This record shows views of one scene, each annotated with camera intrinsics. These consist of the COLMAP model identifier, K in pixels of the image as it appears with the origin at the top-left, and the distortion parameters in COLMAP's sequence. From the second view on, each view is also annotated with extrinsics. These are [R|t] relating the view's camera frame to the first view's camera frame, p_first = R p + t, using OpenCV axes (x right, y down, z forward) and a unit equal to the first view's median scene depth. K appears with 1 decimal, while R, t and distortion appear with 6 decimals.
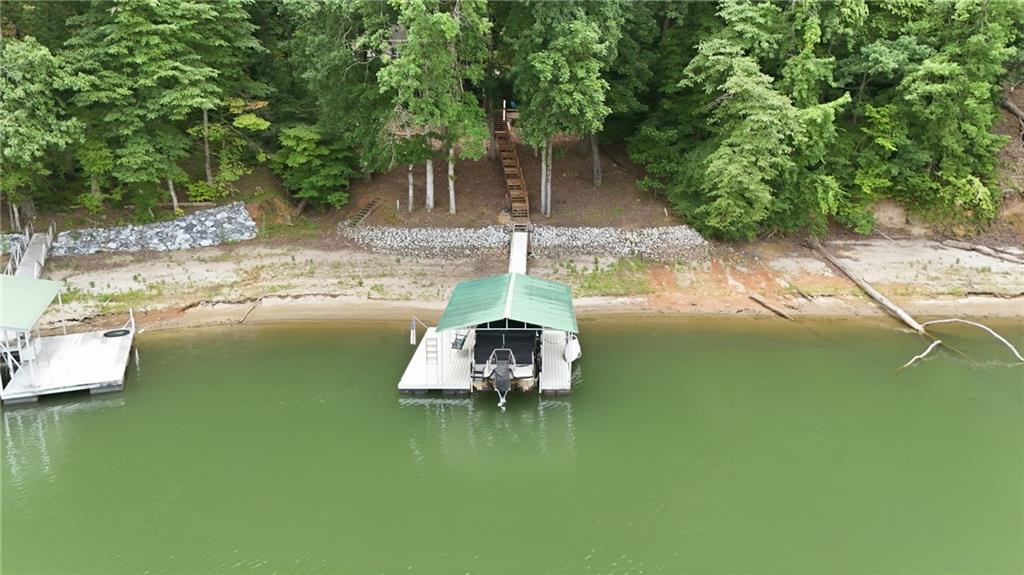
lens RADIAL K [[747.5, 0, 515.1], [0, 747.5, 289.3], [0, 0, 1]] dist [0.038337, -0.032776]
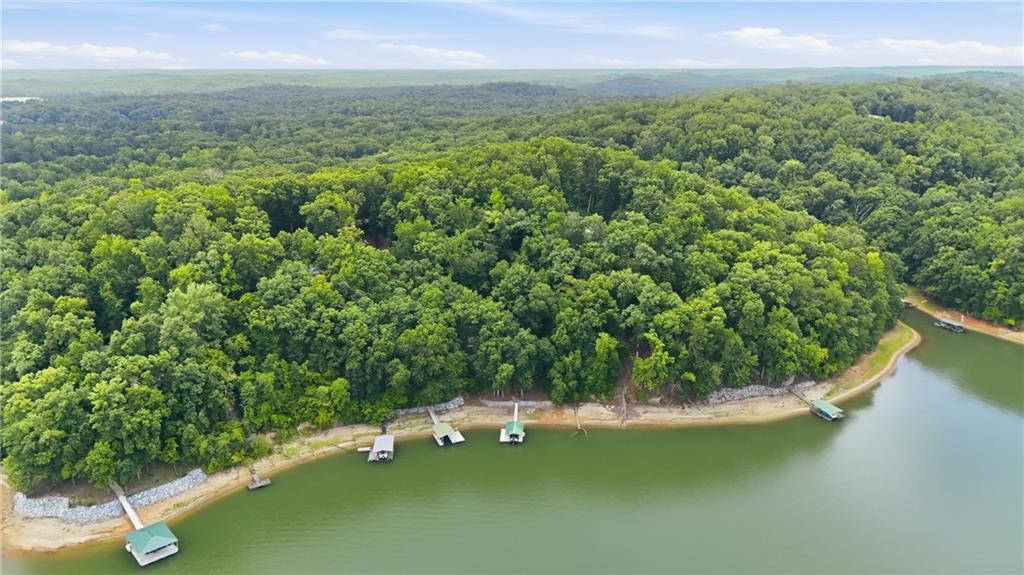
lens RADIAL K [[747.5, 0, 509.4], [0, 747.5, 280.9], [0, 0, 1]] dist [0.038337, -0.032776]
pose [[0.999849, -0.002398, -0.017224, 0.049651], [0.003311, 0.998580, 0.053168, -1.225301], [0.017072, -0.053217, 0.998437, -4.203845]]
